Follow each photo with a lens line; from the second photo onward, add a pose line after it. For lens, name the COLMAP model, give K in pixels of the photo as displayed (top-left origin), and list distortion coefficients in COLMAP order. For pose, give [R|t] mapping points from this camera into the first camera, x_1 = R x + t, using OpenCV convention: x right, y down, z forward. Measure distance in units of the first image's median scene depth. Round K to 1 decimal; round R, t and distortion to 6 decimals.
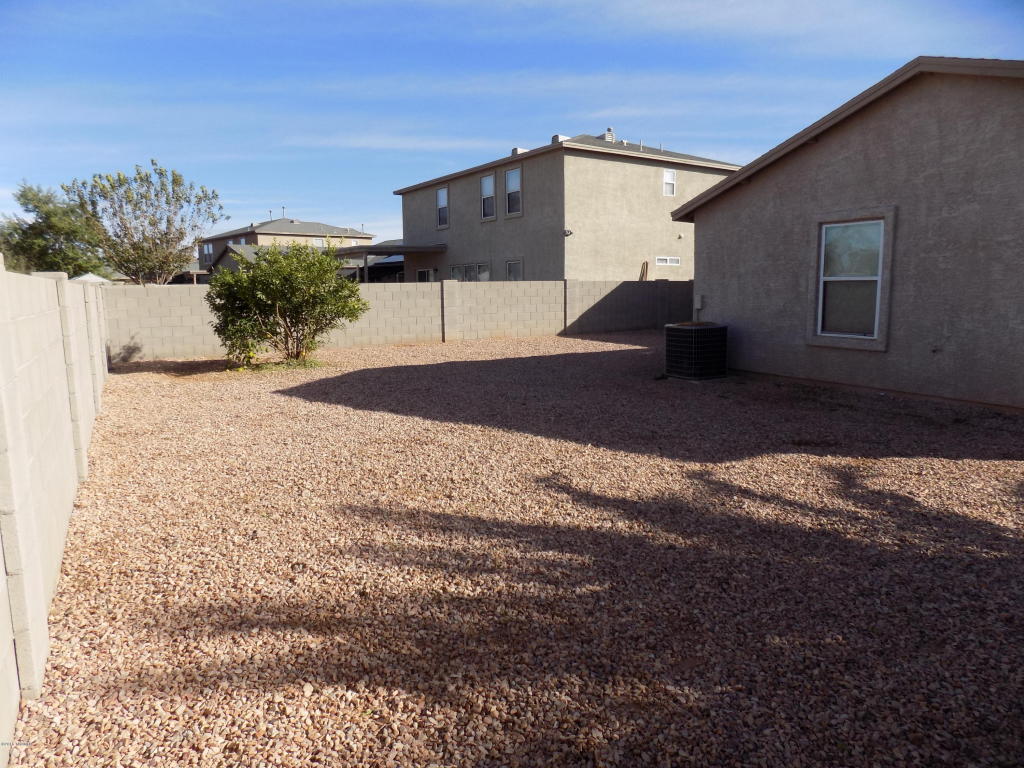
lens RADIAL K [[704.9, 0, 496.6], [0, 704.9, 384.9], [0, 0, 1]] dist [-0.069377, 0.064178]
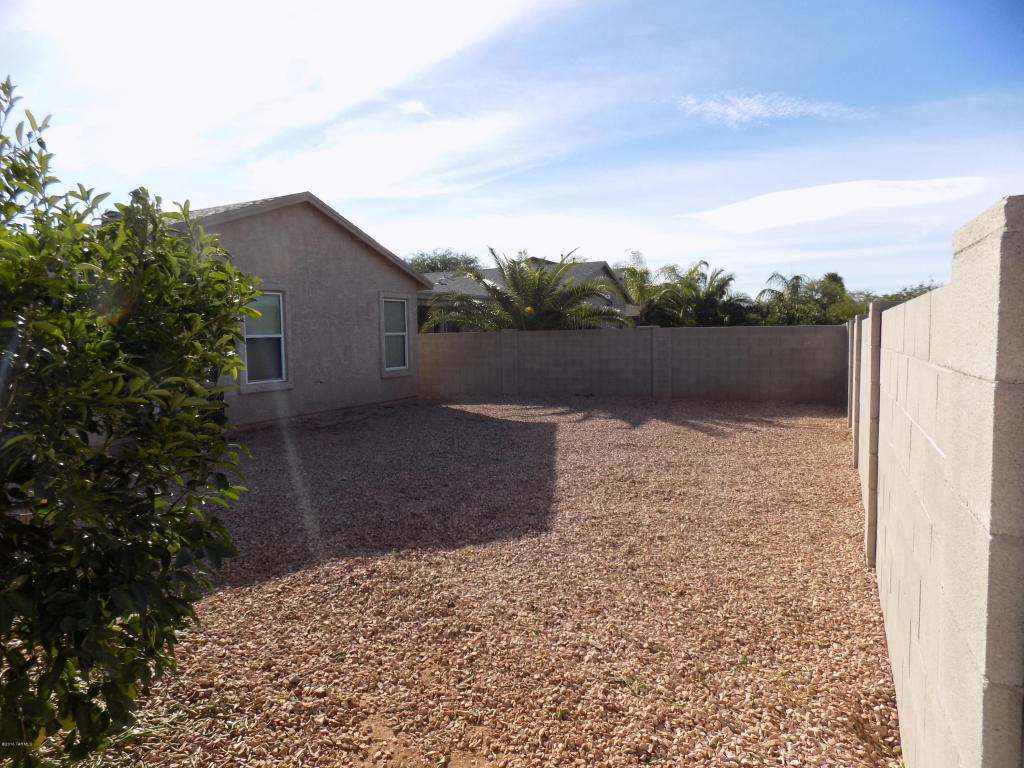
lens RADIAL K [[704.9, 0, 512.1], [0, 704.9, 382.6], [0, 0, 1]] dist [-0.069377, 0.064178]
pose [[-0.573608, -0.054770, 0.817297, -0.906532], [0.121750, 0.980979, 0.151188, -0.236514], [-0.810031, 0.186229, -0.556029, 1.544886]]
